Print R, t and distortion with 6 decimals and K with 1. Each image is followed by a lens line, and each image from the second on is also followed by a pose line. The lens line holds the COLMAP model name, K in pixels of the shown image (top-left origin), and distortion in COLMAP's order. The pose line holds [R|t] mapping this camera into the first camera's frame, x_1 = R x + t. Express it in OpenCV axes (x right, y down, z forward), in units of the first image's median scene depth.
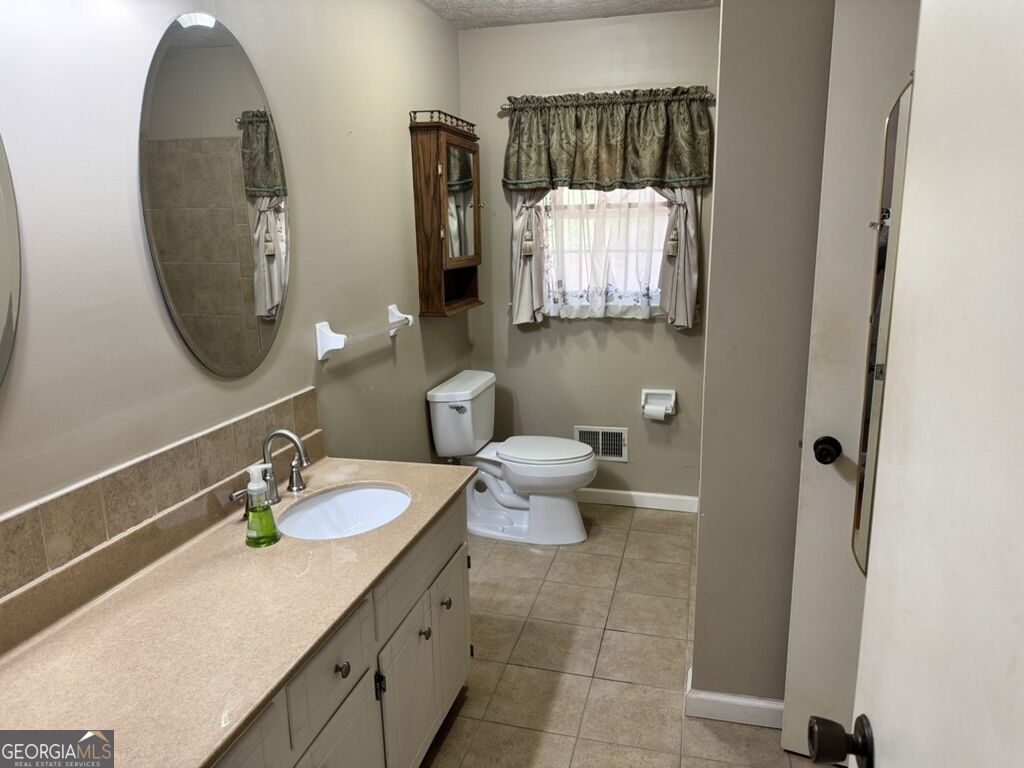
lens RADIAL K [[717.9, 0, 512.3], [0, 717.9, 383.2], [0, 0, 1]] dist [0.028559, -0.030305]
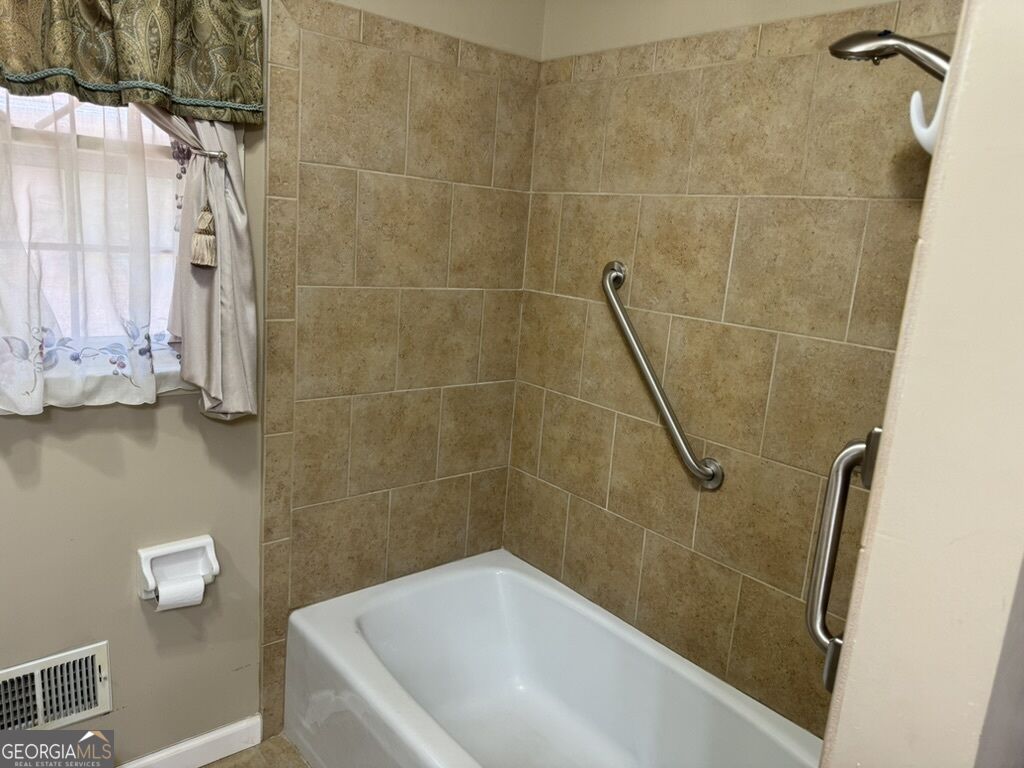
lens RADIAL K [[717.9, 0, 511.2], [0, 717.9, 381.7], [0, 0, 1]] dist [0.028559, -0.030305]
pose [[0.570946, -0.098852, 0.815015, -0.050897], [0.093302, 0.994106, 0.055213, -0.106126], [-0.815669, 0.044519, 0.576803, 0.552711]]
